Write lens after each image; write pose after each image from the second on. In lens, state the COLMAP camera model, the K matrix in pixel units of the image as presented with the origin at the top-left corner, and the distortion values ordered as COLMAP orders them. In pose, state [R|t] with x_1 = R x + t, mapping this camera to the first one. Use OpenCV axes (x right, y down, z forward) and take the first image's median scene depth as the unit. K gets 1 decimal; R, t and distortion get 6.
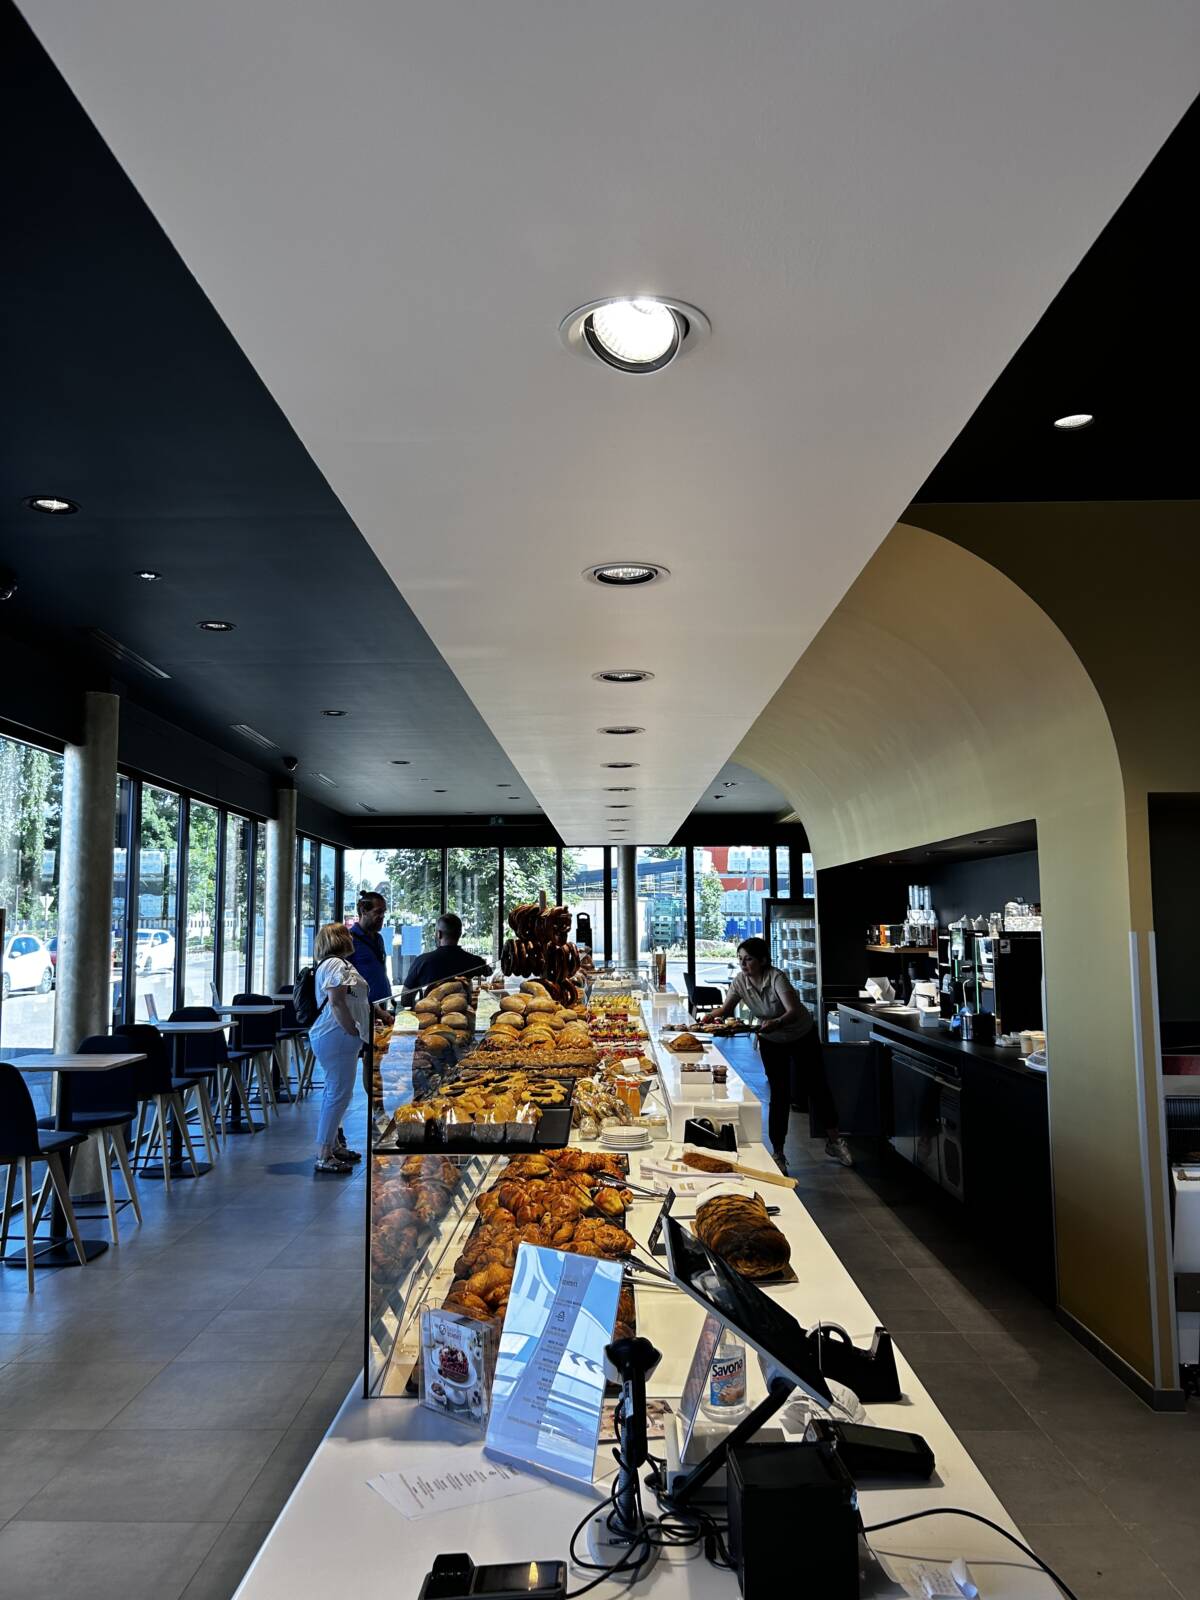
lens RADIAL K [[1200.6, 0, 600.0], [0, 1200.6, 800.0], [0, 0, 1]] dist [0.160356, -0.287896]
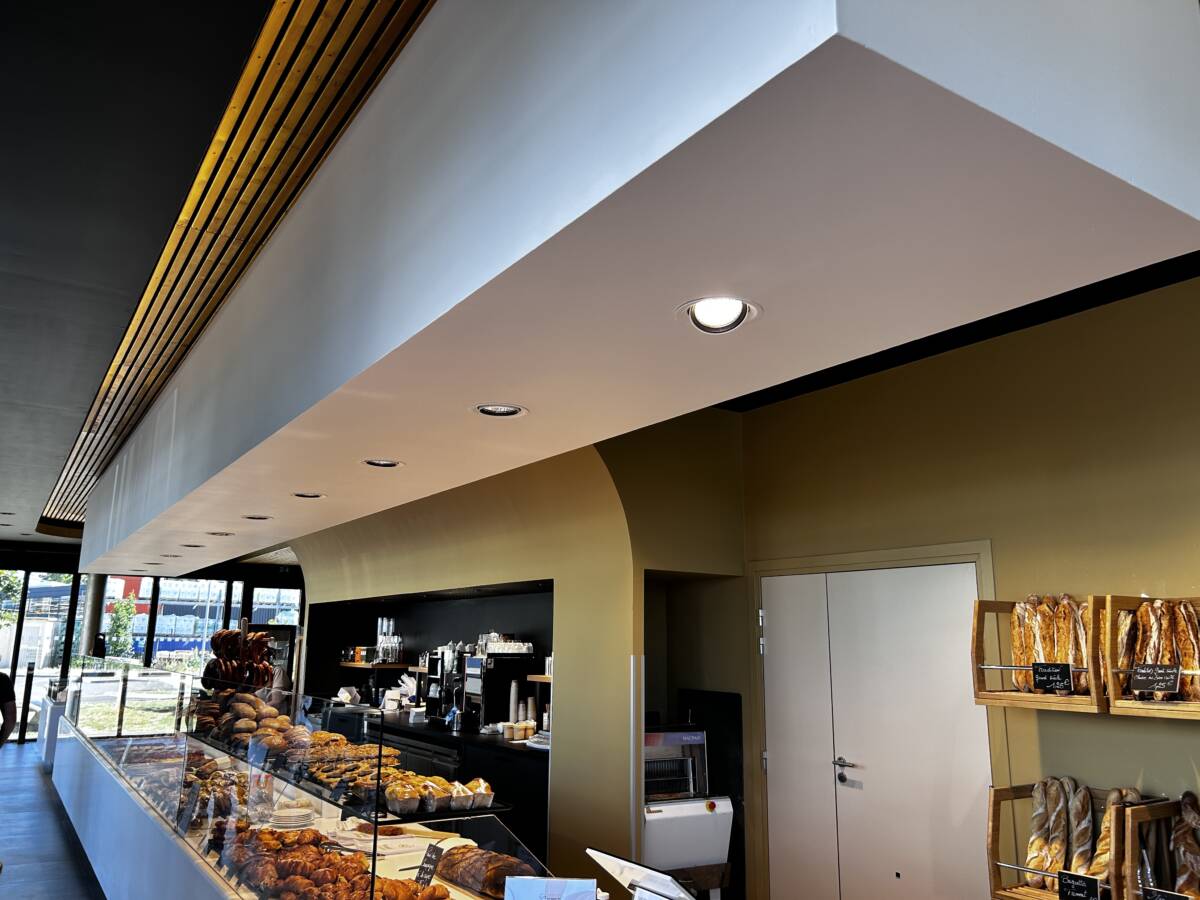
lens RADIAL K [[911.0, 0, 590.1], [0, 911.0, 452.7], [0, 0, 1]] dist [0.060661, -0.066890]
pose [[0.833189, 0.132357, 0.536915, -0.125222], [-0.075574, 0.989078, -0.126545, -0.000289], [-0.547800, 0.064859, 0.834092, 0.001437]]
